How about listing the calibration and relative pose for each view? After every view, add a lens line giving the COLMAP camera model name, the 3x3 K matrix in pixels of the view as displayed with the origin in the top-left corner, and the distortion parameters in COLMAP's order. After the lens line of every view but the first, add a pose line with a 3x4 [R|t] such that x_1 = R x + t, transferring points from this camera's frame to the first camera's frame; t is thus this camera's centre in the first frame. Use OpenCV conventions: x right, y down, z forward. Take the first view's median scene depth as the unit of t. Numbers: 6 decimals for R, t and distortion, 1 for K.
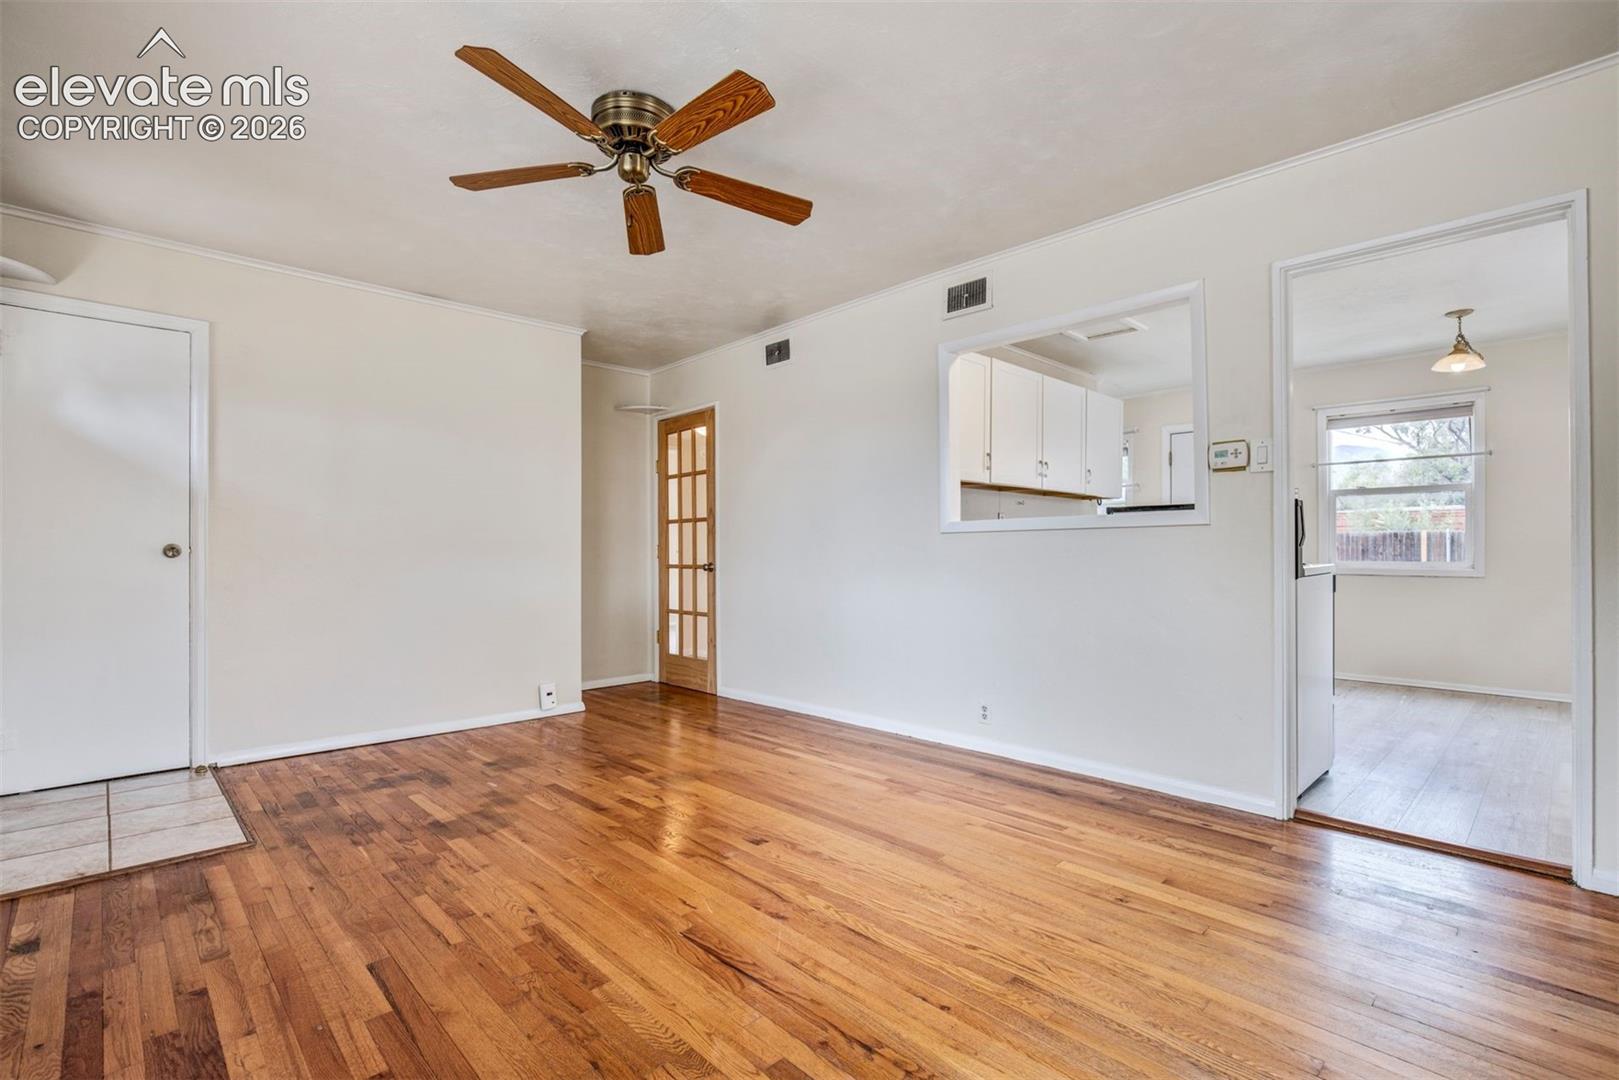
lens RADIAL K [[764.2, 0, 831.8], [0, 764.2, 560.0], [0, 0, 1]] dist [-0.013559, 0.006448]
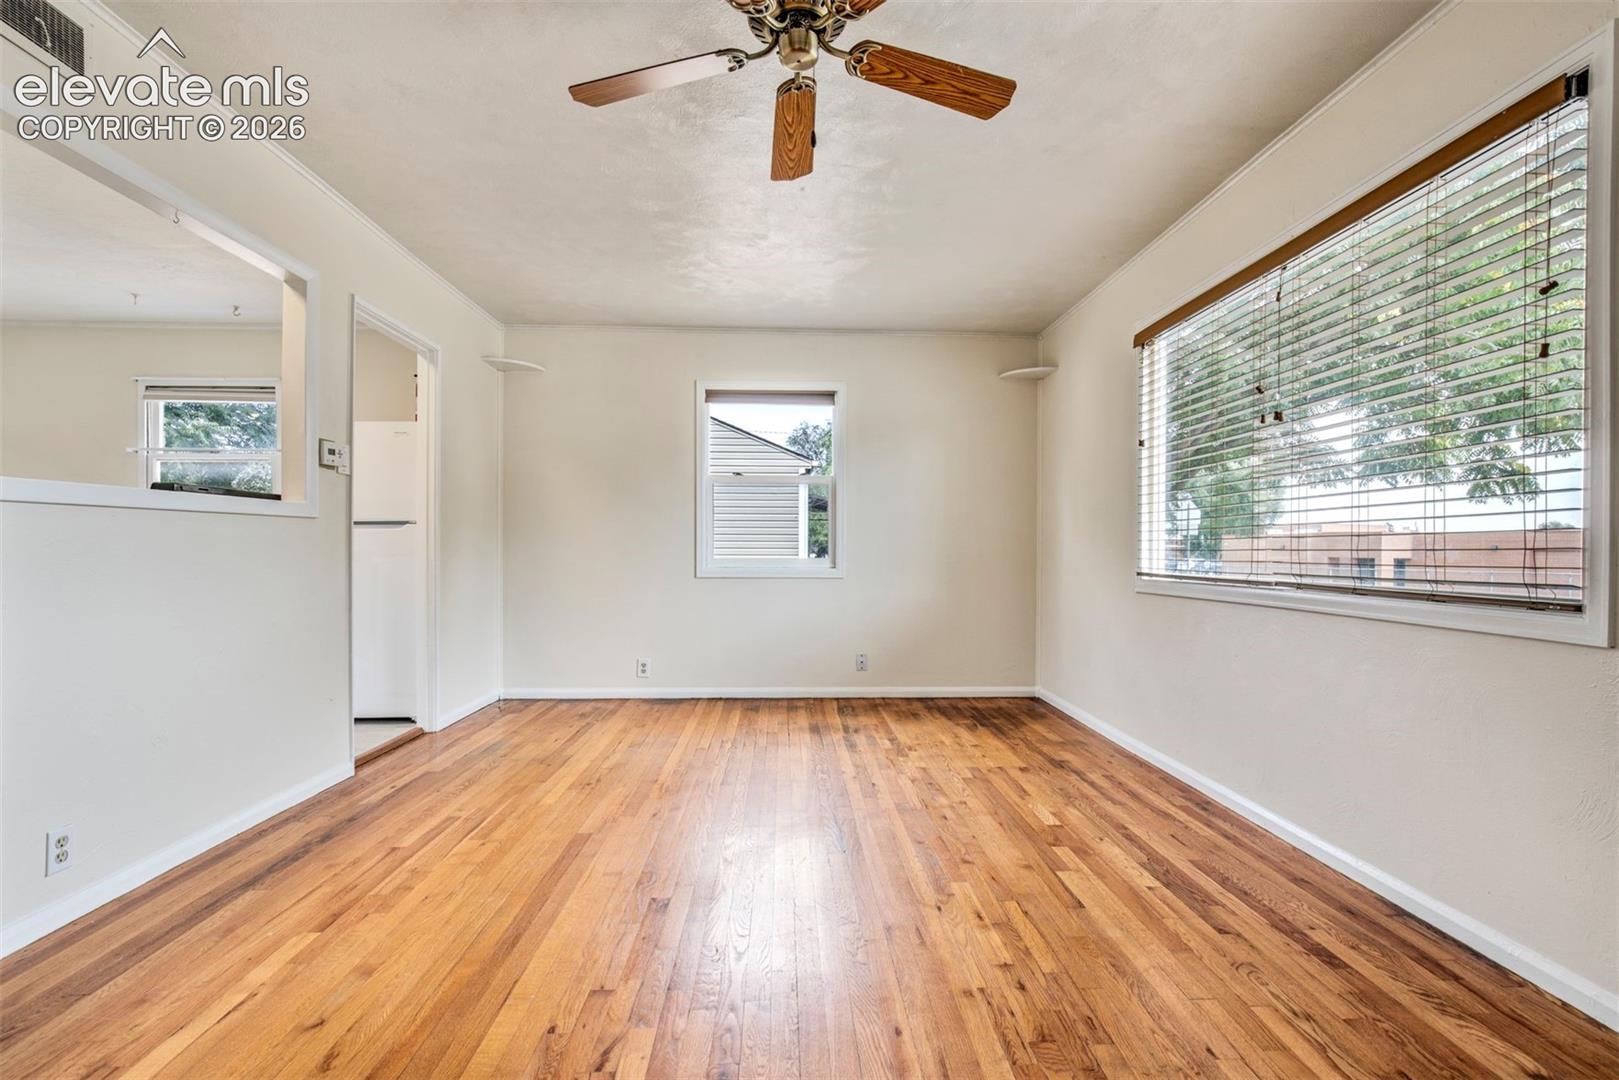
lens RADIAL K [[730.9, 0, 834.1], [0, 730.9, 536.5], [0, 0, 1]] dist [-0.014720, 0.006466]
pose [[-0.756633, 0.011220, 0.653743, -0.616423], [0.004330, 0.999917, -0.012150, -0.004149], [-0.653825, -0.006362, -0.756619, 1.220172]]
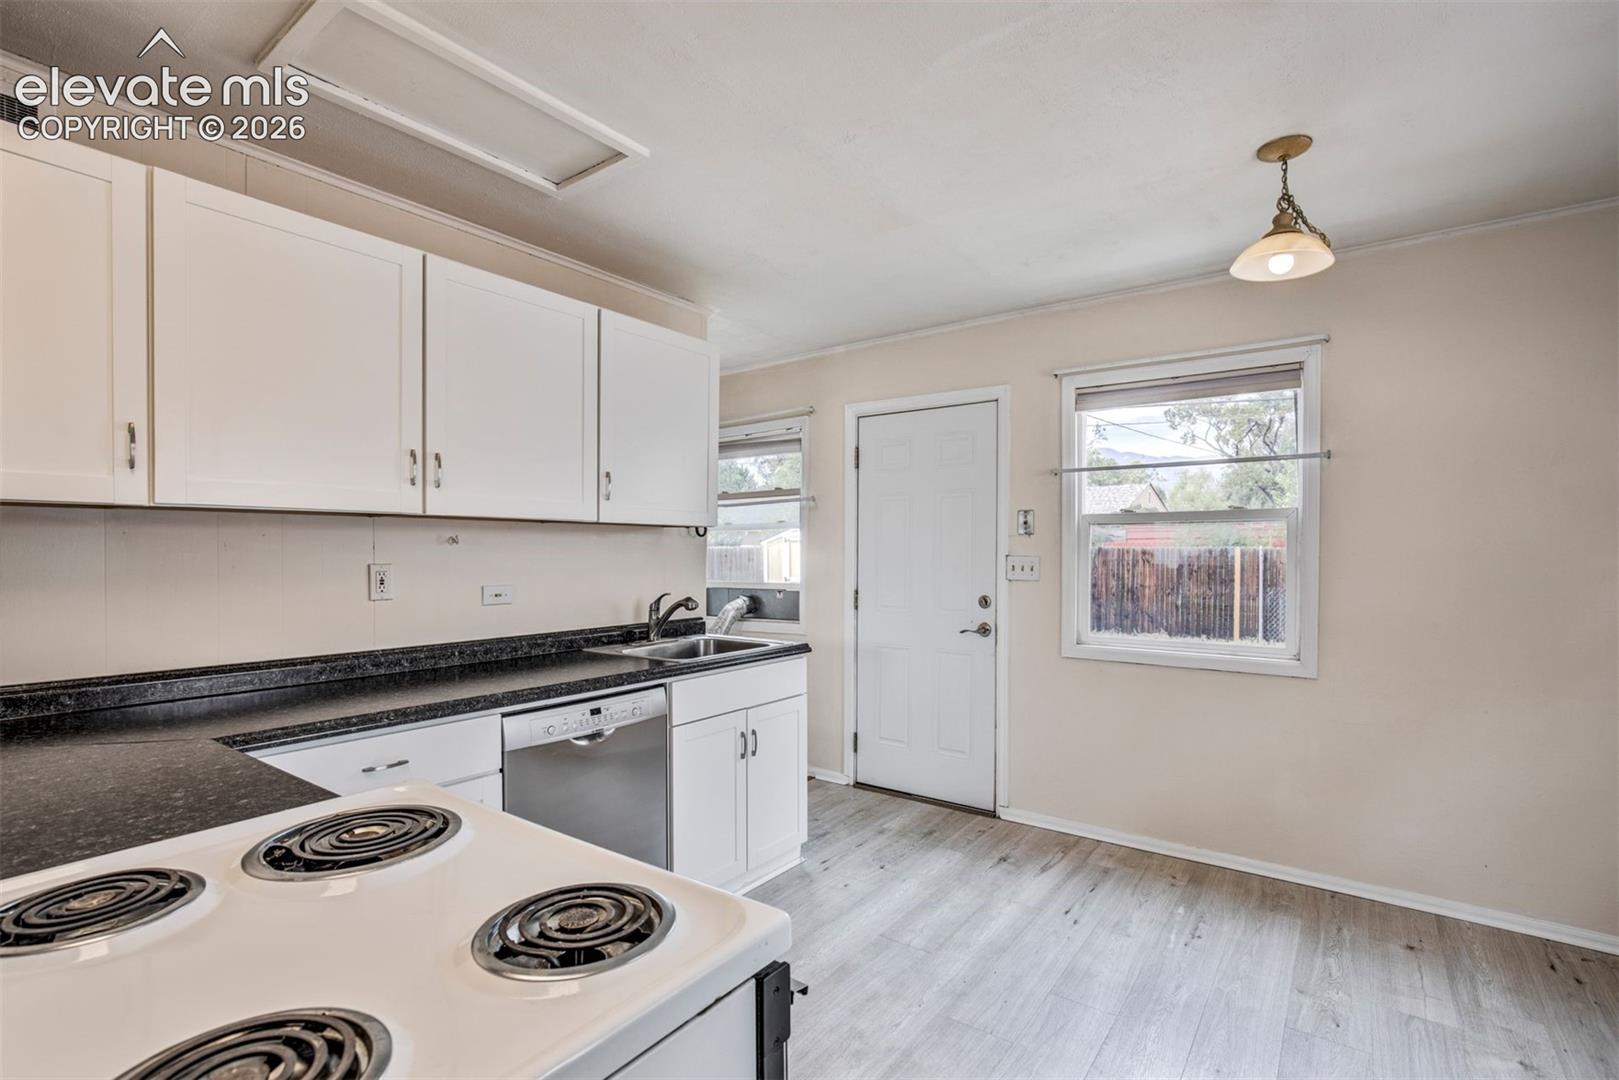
lens RADIAL K [[760.5, 0, 810.5], [0, 760.5, 585.5], [0, 0, 1]] dist [-0.022361, -0.000100]
pose [[0.989813, -0.002291, 0.142354, 0.657697], [-0.002245, 0.999495, 0.031699, -0.098286], [-0.142355, -0.031696, 0.989308, 0.805127]]
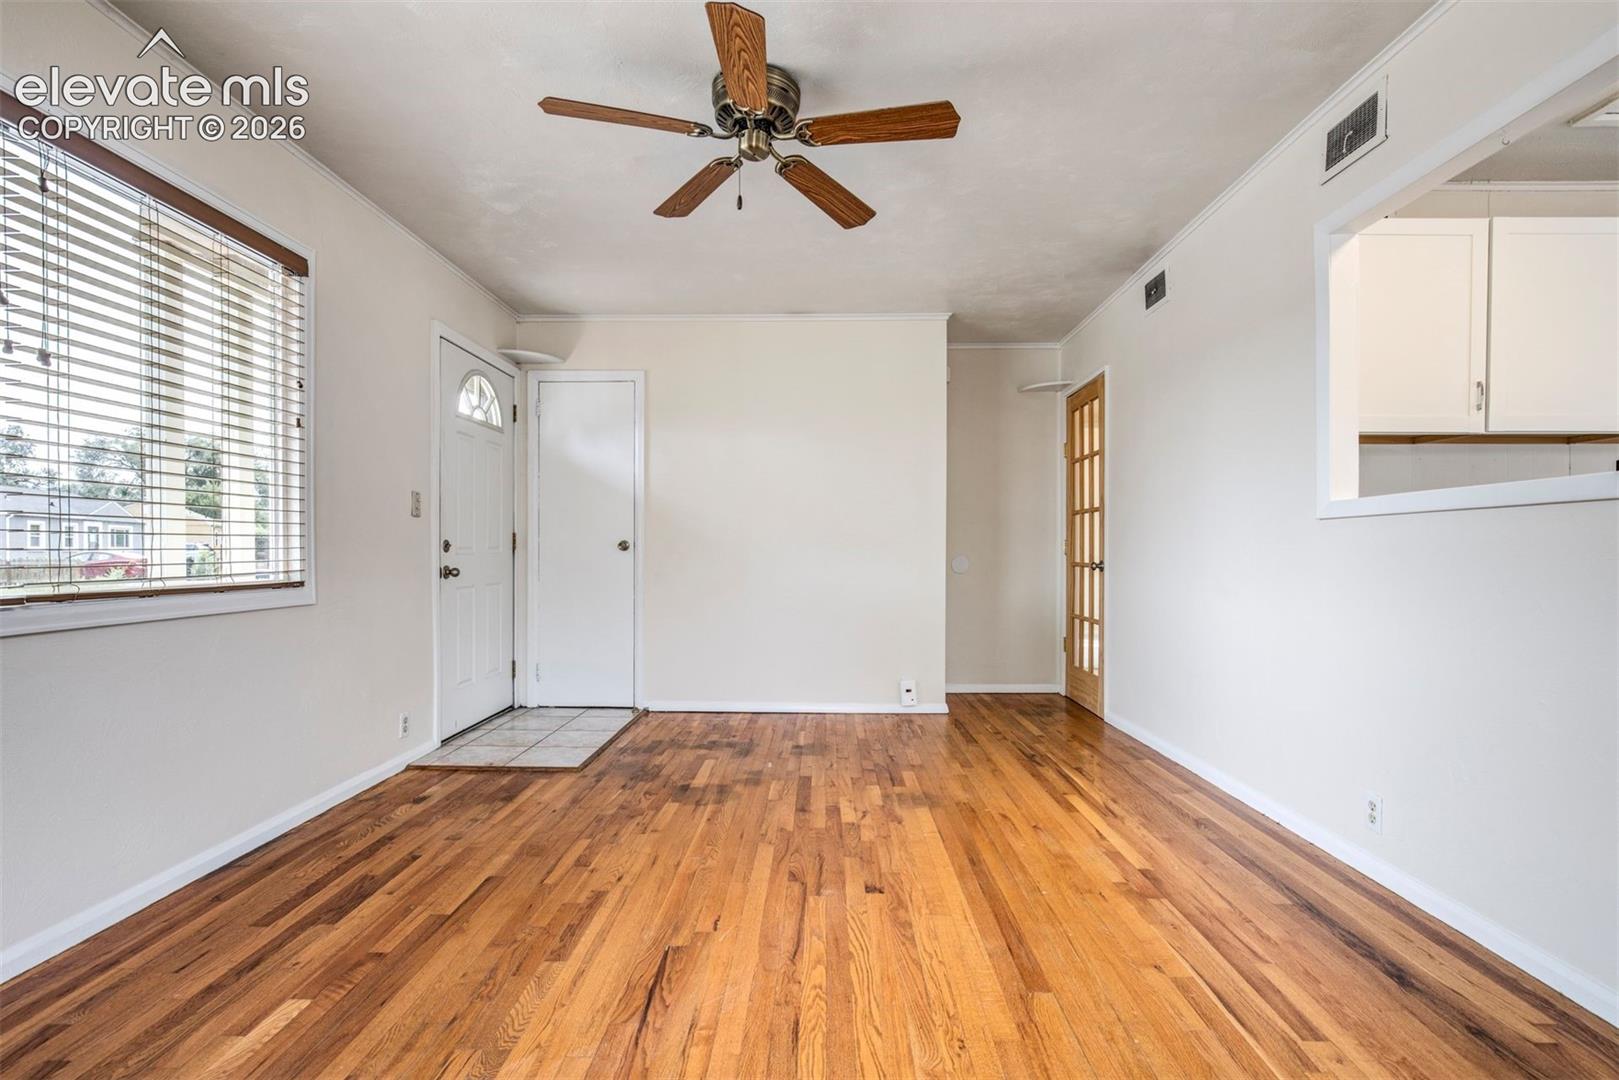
lens RADIAL K [[790.3, 0, 804.1], [0, 790.3, 564.2], [0, 0, 1]] dist [-0.014262, 0.006009]
pose [[0.689844, 0.017515, -0.723747, 0.398528], [-0.010059, 0.999843, 0.014610, -0.003050], [0.723889, -0.002798, 0.689911, 0.284636]]
